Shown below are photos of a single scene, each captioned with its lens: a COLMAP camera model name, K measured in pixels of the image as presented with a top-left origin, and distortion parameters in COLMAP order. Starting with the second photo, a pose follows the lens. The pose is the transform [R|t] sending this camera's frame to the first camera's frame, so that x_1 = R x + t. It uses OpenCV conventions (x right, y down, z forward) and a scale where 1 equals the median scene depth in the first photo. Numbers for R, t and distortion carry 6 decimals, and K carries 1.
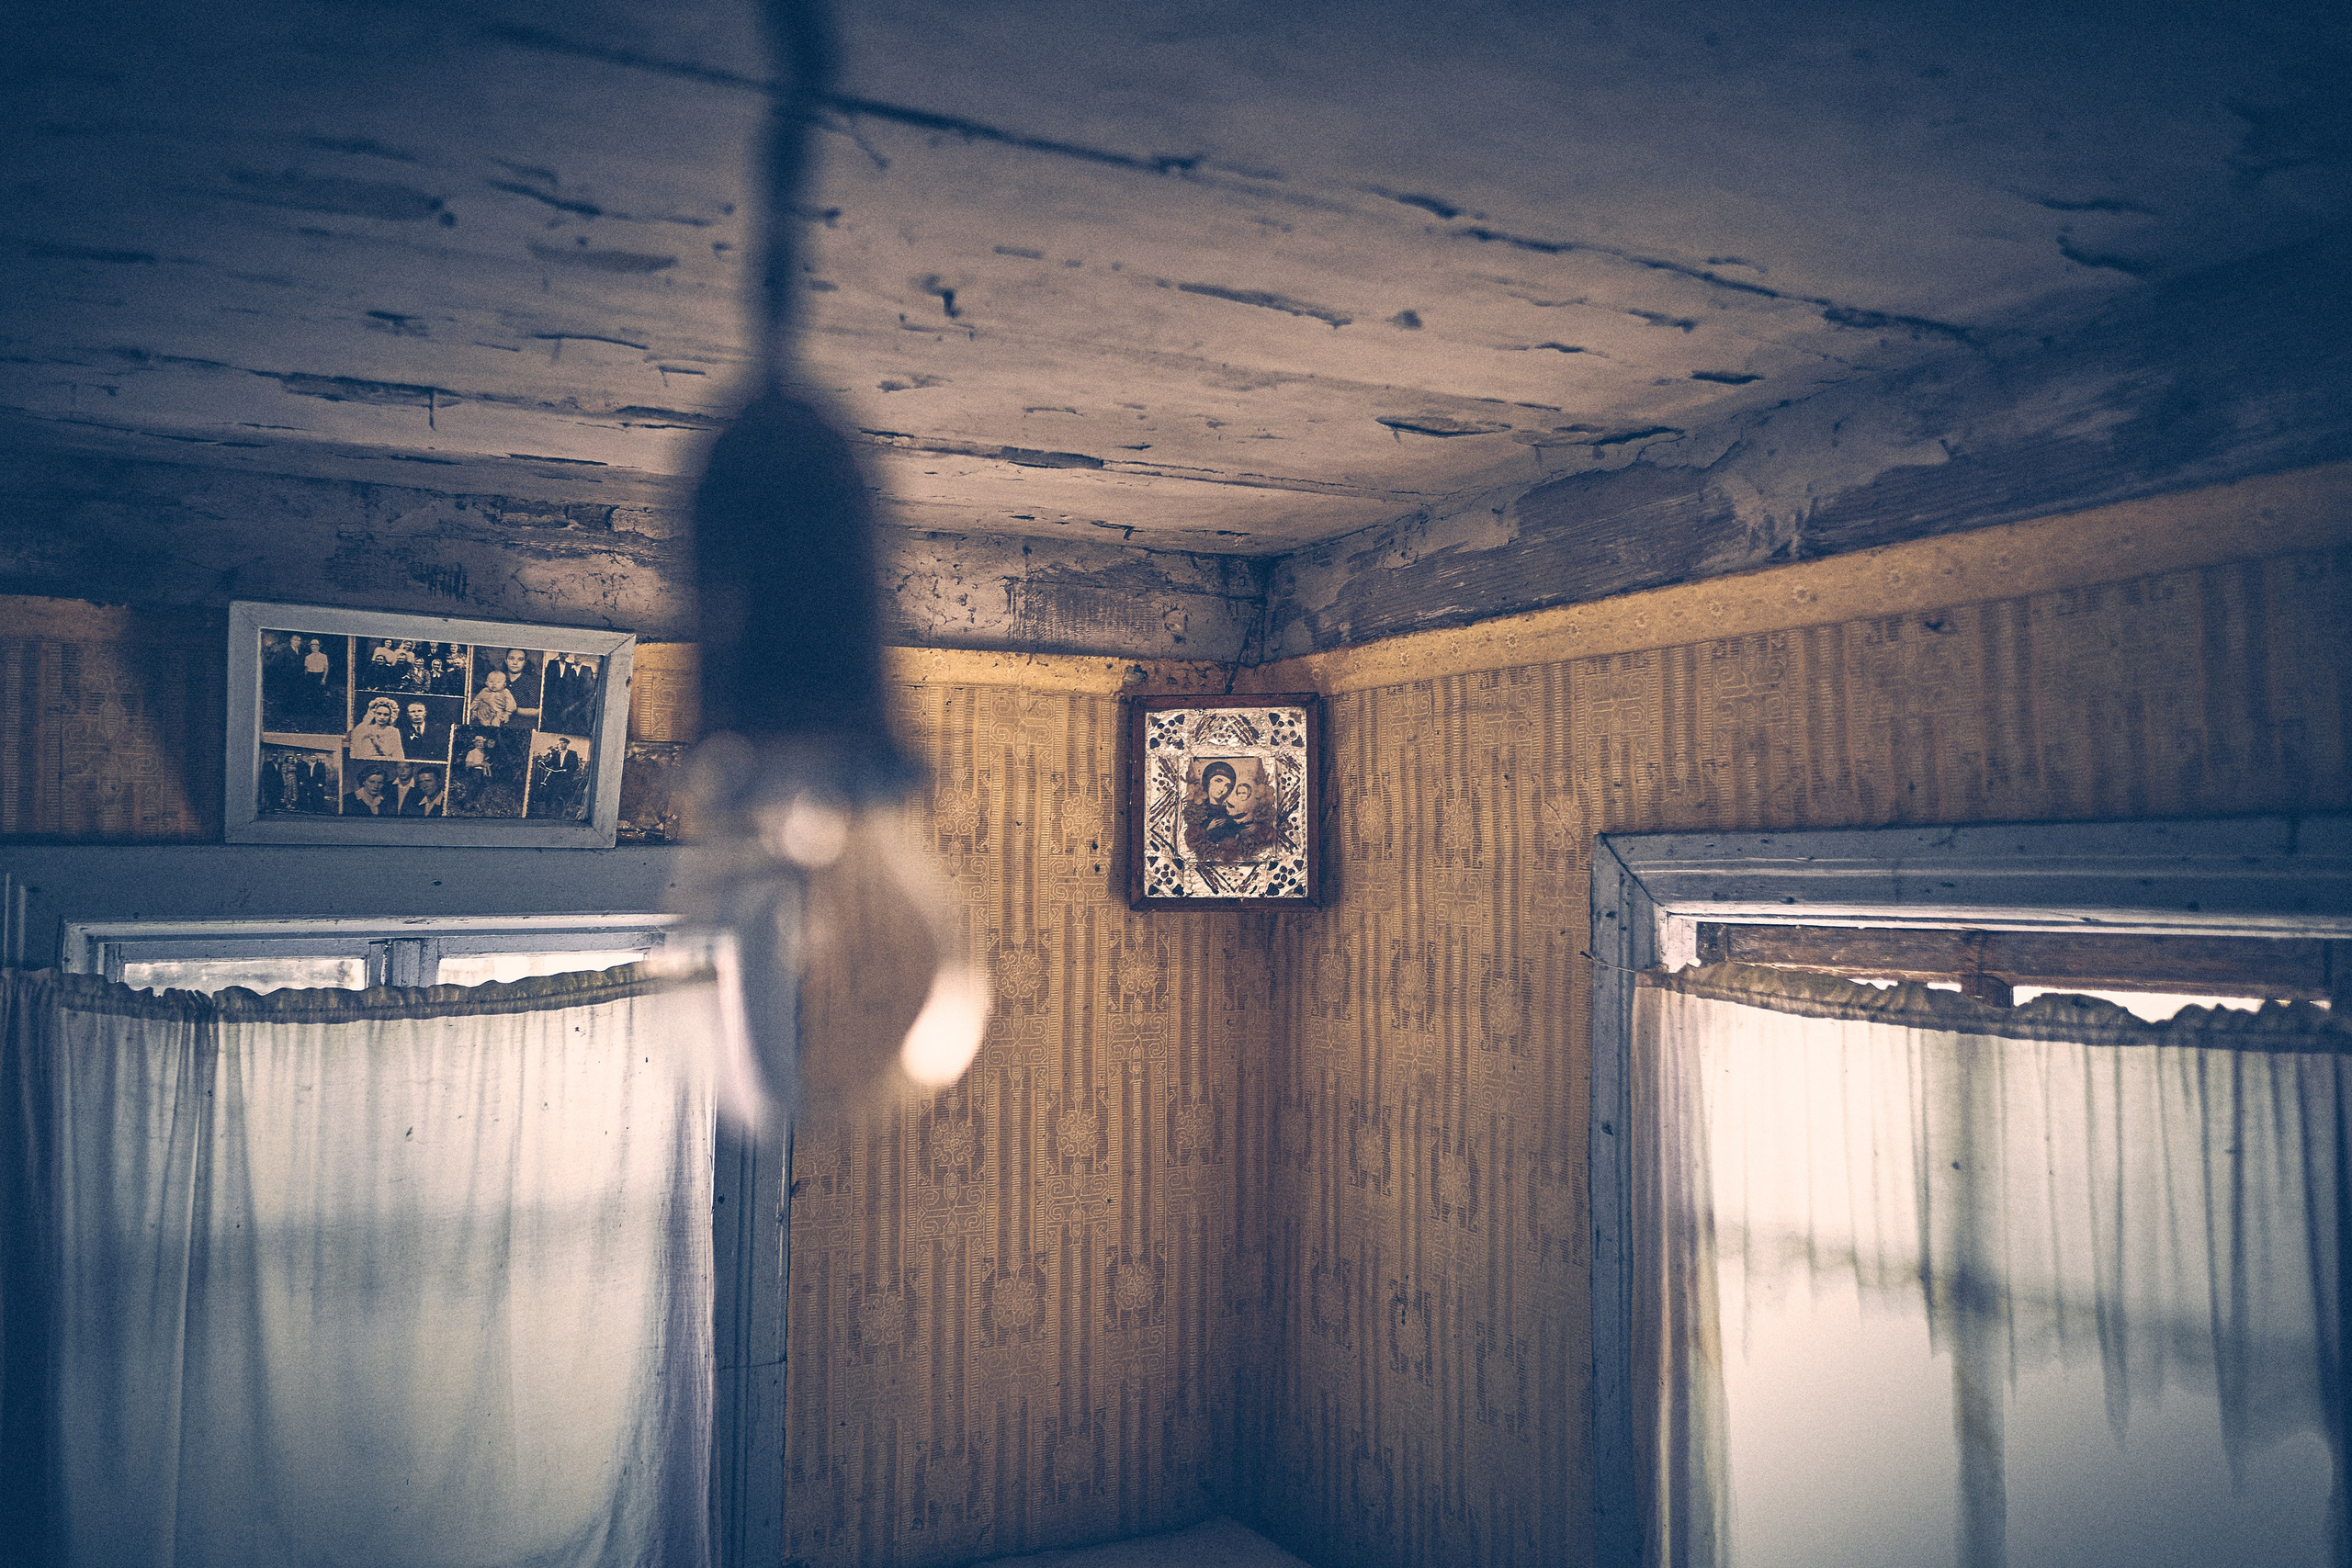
lens RADIAL K [[1677.3, 0, 1167.1], [0, 1677.3, 783.9], [0, 0, 1]] dist [-0.002510, -0.010086]
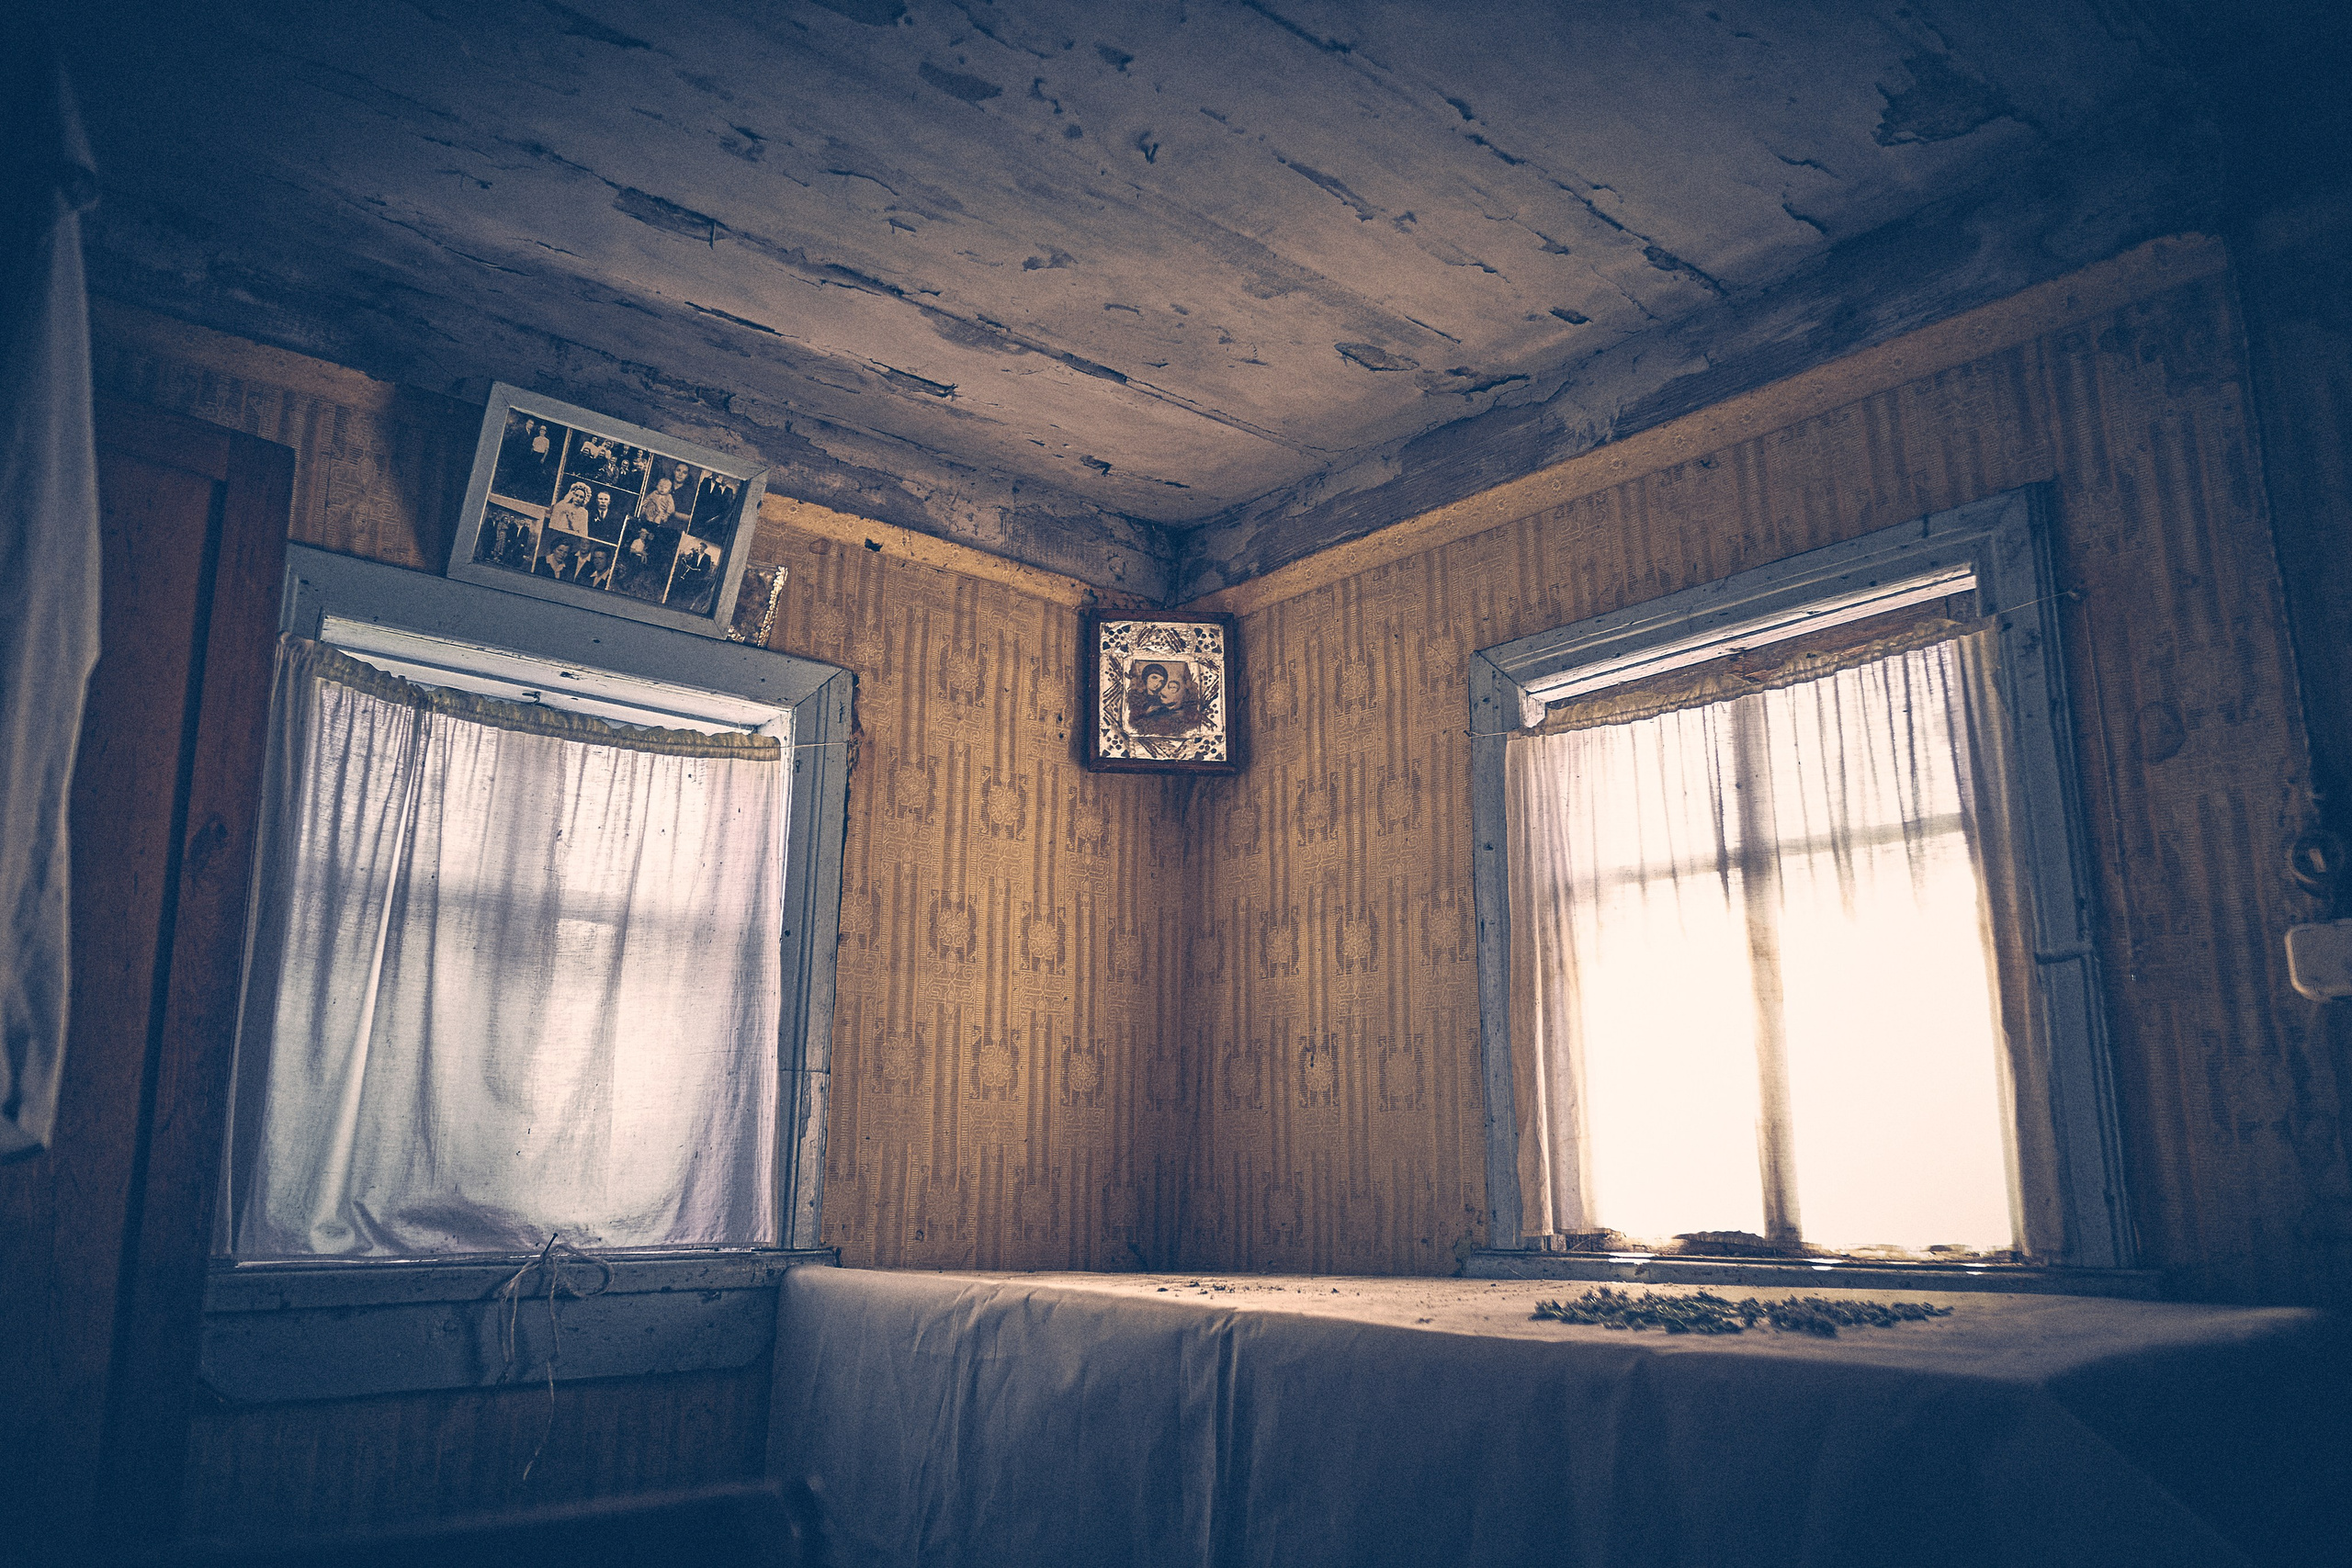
lens RADIAL K [[1677.3, 0, 1183.5], [0, 1677.3, 779.8], [0, 0, 1]] dist [-0.002510, -0.010086]
pose [[0.976563, 0.051564, 0.208962, -0.263334], [-0.012395, 0.982740, -0.184577, 0.387055], [-0.214873, 0.177661, 0.960347, -0.279911]]
